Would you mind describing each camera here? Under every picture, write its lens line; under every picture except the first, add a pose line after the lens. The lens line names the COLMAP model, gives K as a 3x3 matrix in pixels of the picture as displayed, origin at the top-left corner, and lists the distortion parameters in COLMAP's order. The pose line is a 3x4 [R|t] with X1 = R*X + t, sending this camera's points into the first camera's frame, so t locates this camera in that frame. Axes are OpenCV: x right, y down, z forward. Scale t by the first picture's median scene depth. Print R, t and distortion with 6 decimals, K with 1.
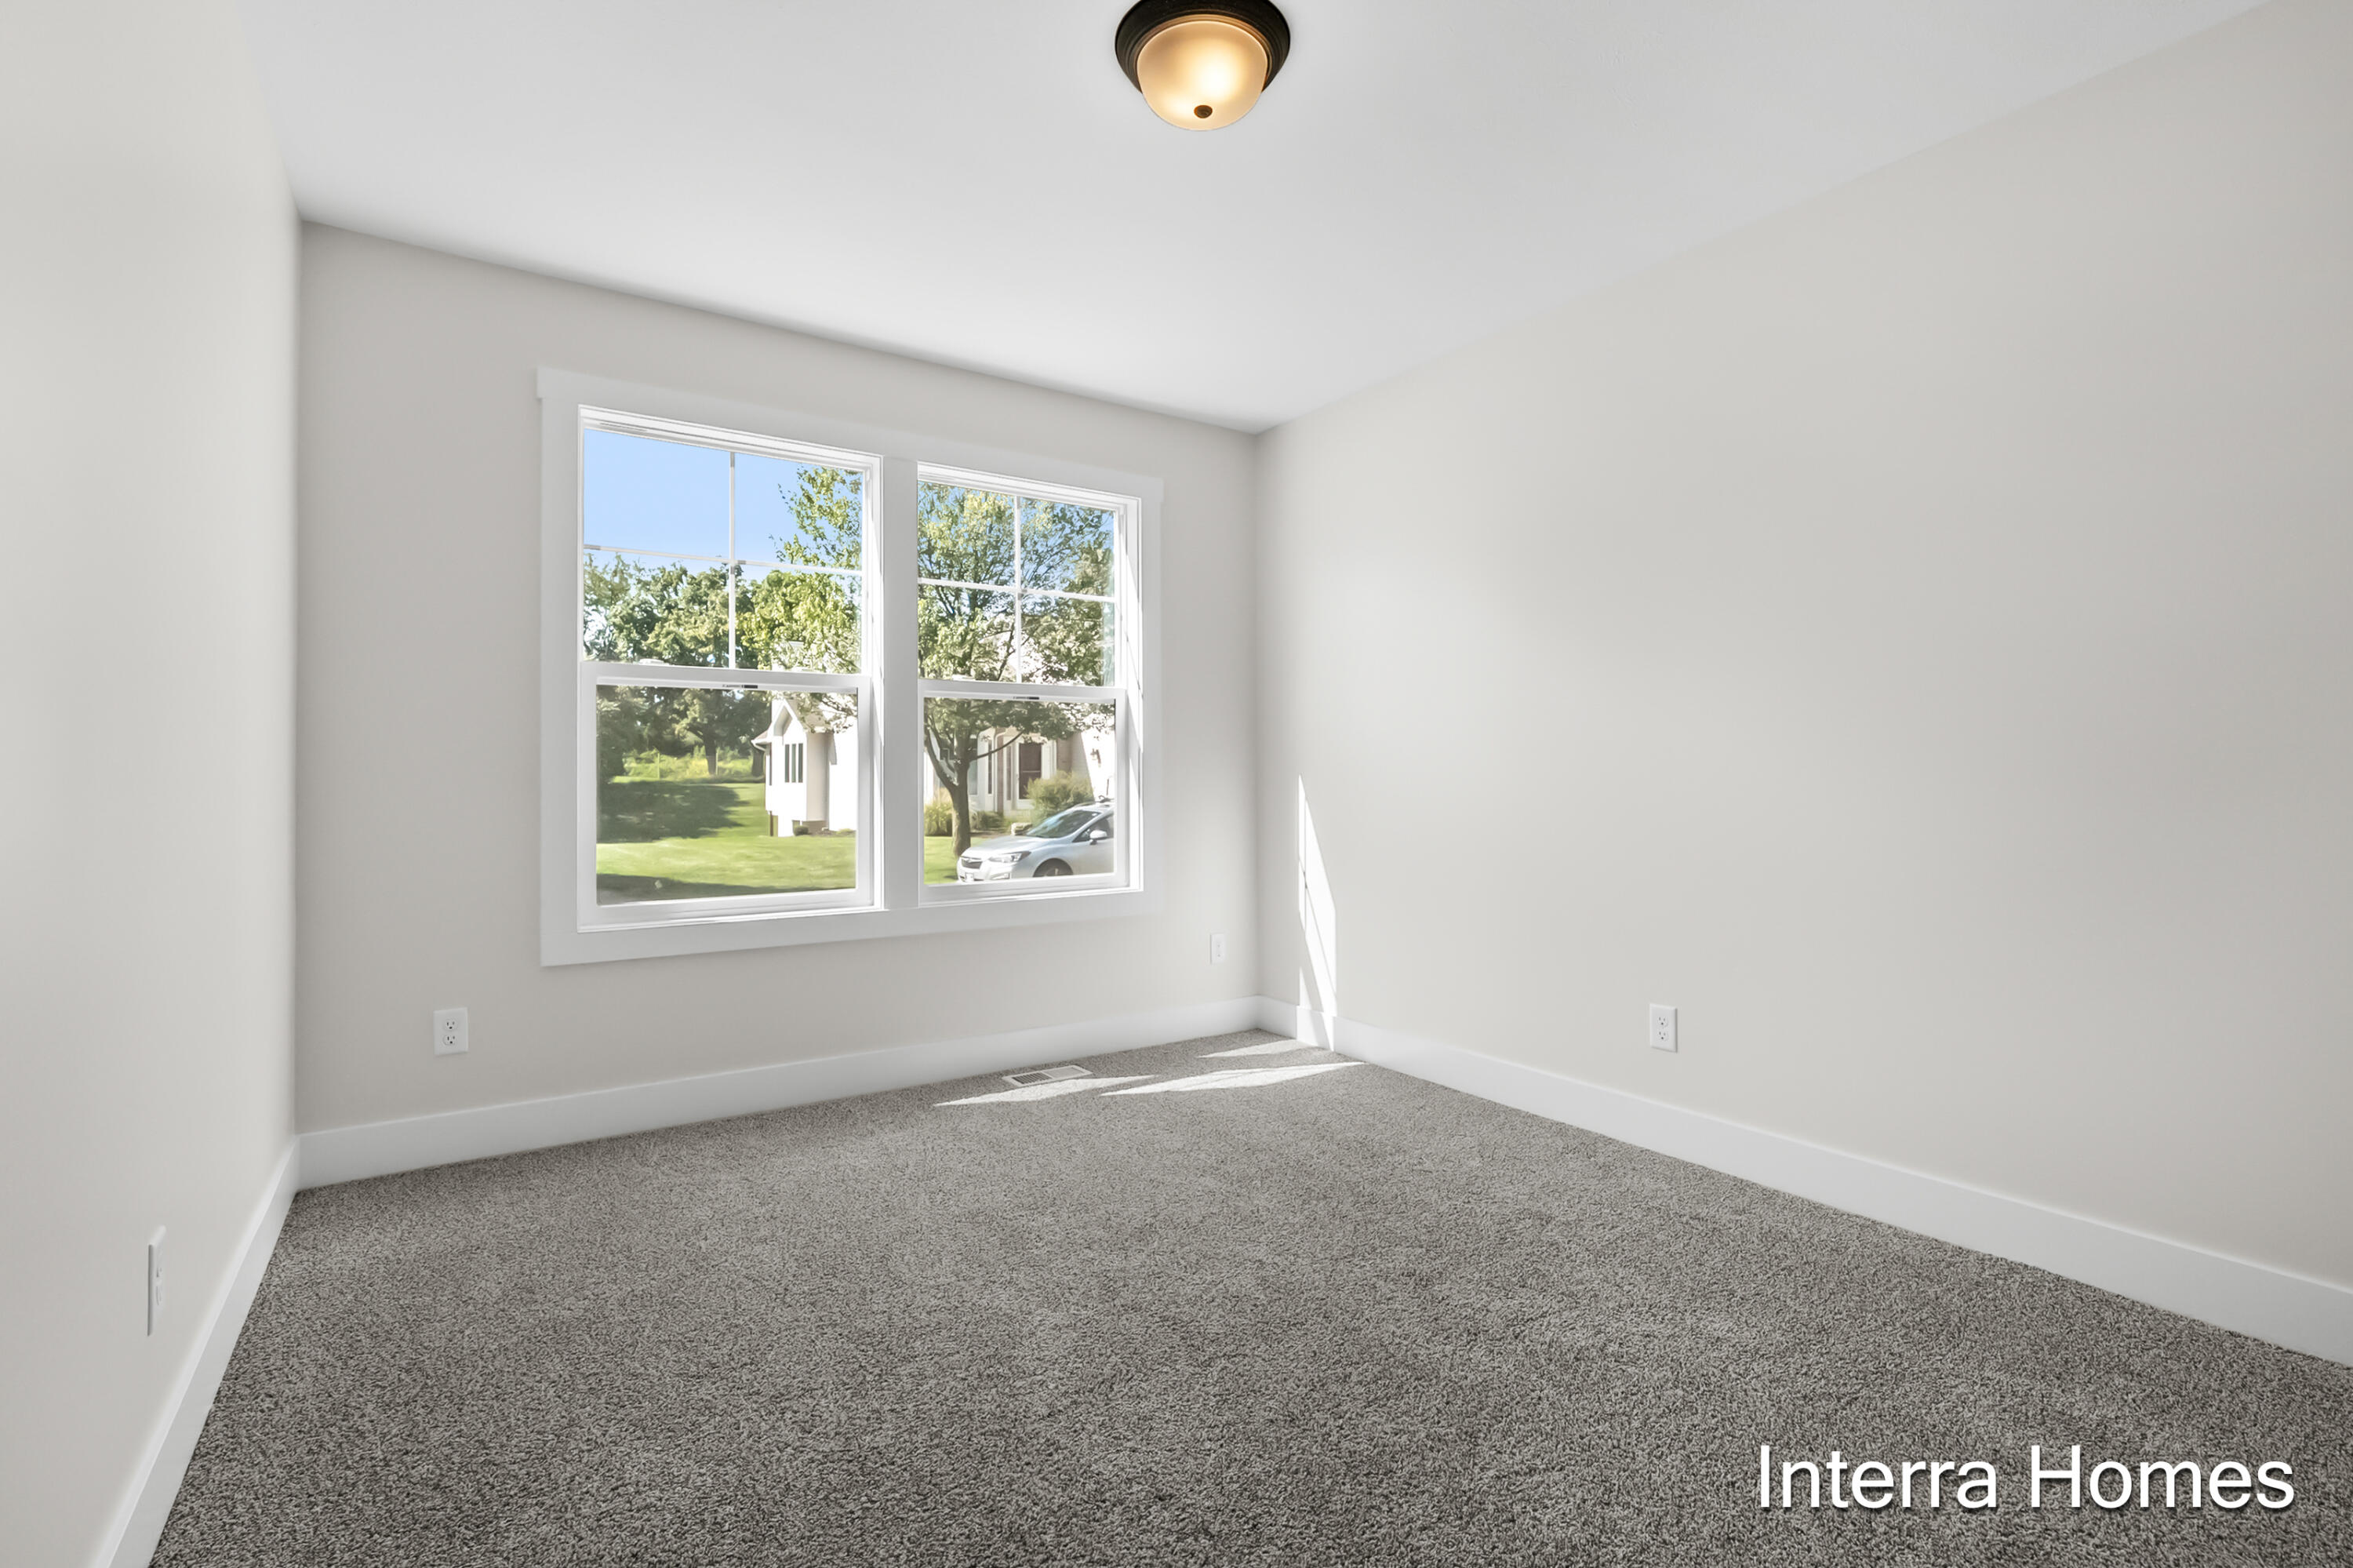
lens RADIAL K [[1075.5, 0, 1176.7], [0, 1075.5, 769.2], [0, 0, 1]] dist [-0.008276, 0.000499]
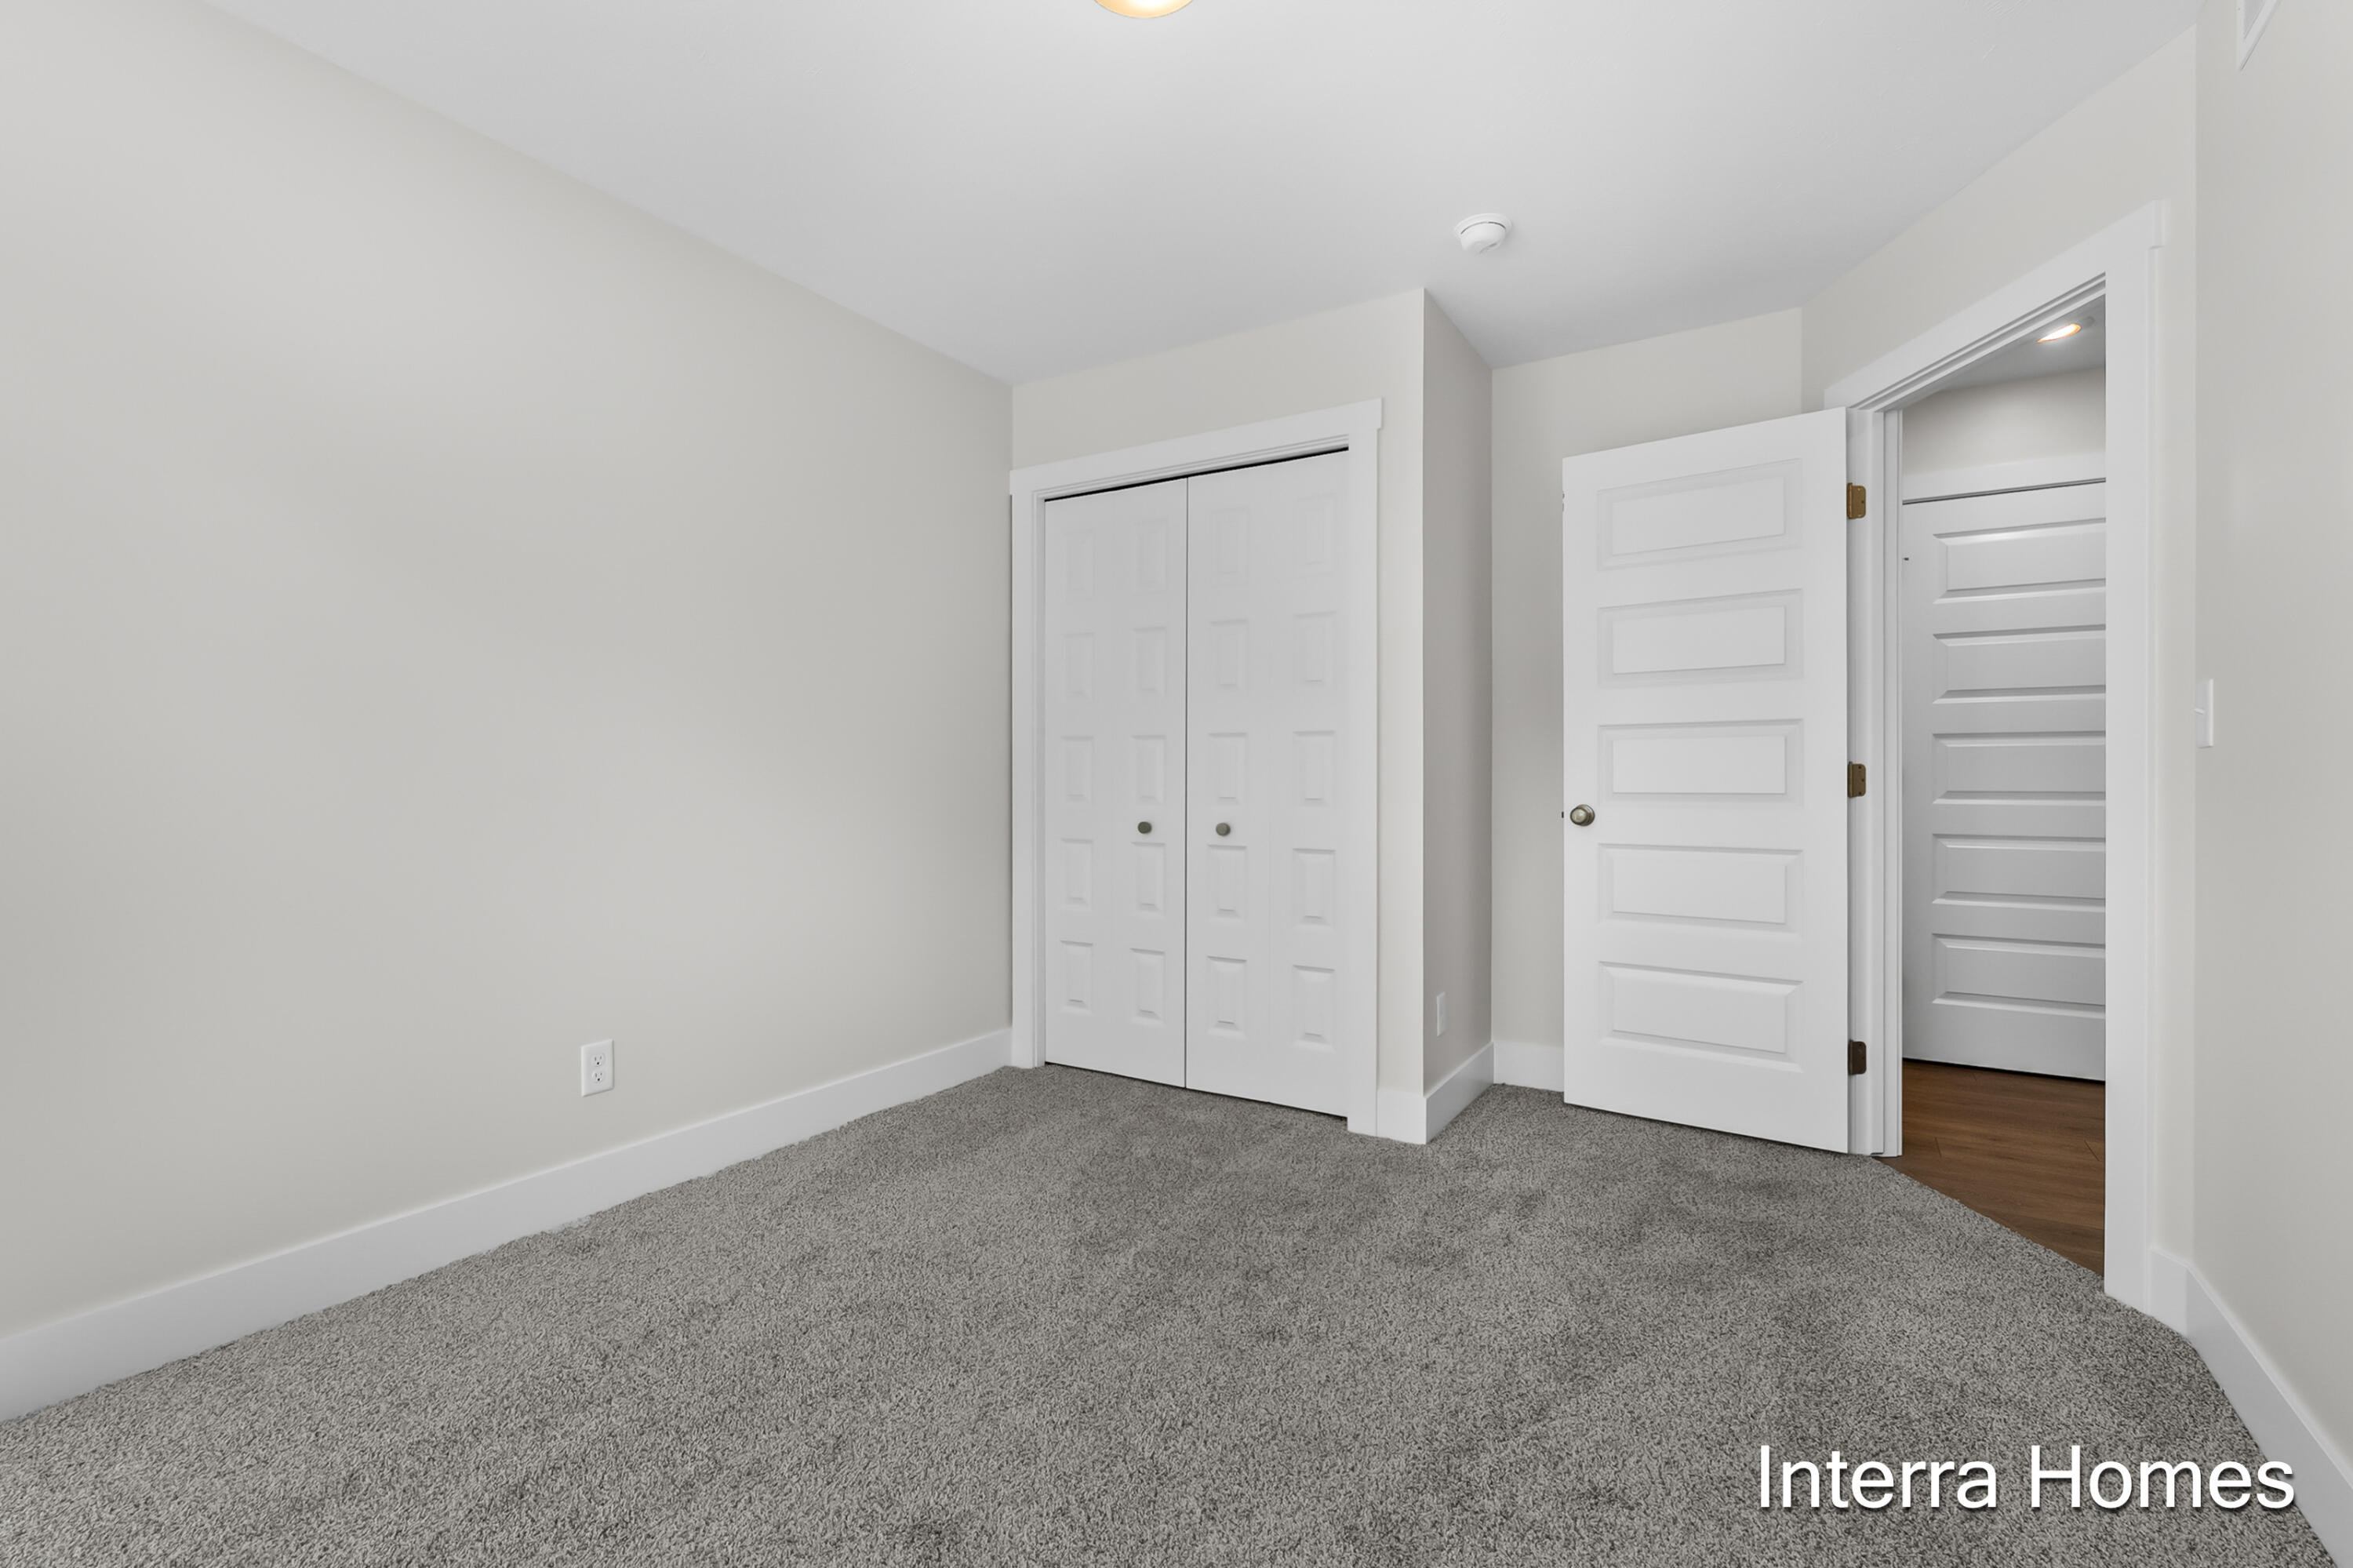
lens RADIAL K [[1053.4, 0, 1181.4], [0, 1053.4, 781.5], [0, 0, 1]] dist [-0.002872, -0.000024]
pose [[-0.429419, -0.000829, 0.903105, -0.423057], [-0.008962, 0.999954, -0.003343, 0.004187], [-0.903061, -0.009529, -0.429407, 0.752974]]
